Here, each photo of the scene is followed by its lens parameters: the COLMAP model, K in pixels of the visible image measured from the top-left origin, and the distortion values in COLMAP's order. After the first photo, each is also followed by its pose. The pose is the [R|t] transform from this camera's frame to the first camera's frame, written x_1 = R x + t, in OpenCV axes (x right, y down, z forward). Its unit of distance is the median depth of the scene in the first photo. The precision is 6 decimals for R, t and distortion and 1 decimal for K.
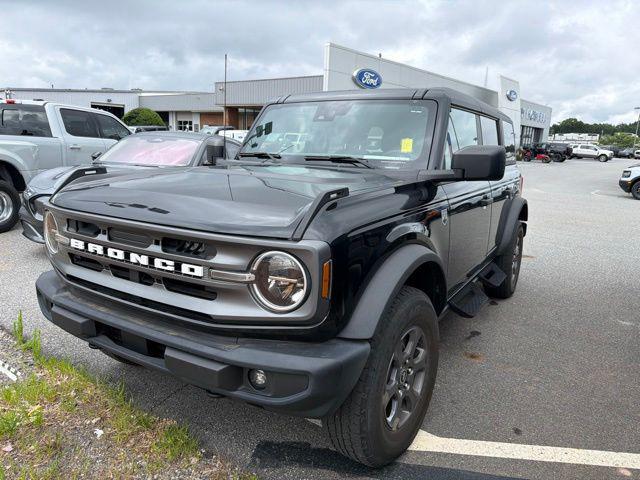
lens RADIAL K [[454.0, 0, 320.0], [0, 454.0, 240.0], [0, 0, 1]] dist [0.053758, 0.001235]
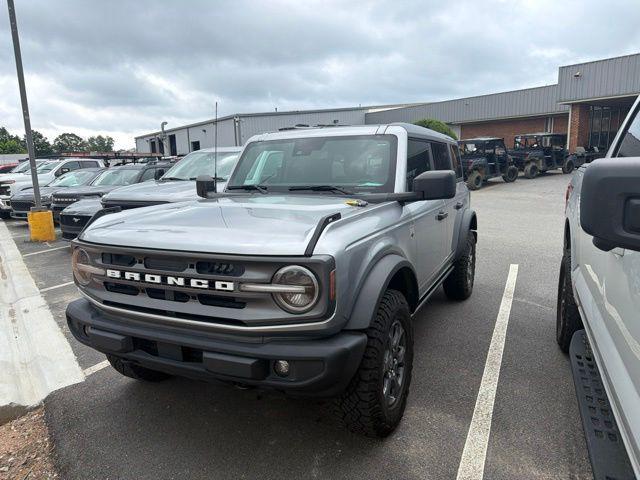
lens RADIAL K [[454.0, 0, 320.0], [0, 454.0, 240.0], [0, 0, 1]] dist [0.053758, 0.001235]
pose [[0.993646, -0.065806, 0.091313, -0.114855], [0.069714, 0.996753, -0.040286, 0.007919], [-0.088365, 0.046396, 0.995007, -0.259494]]
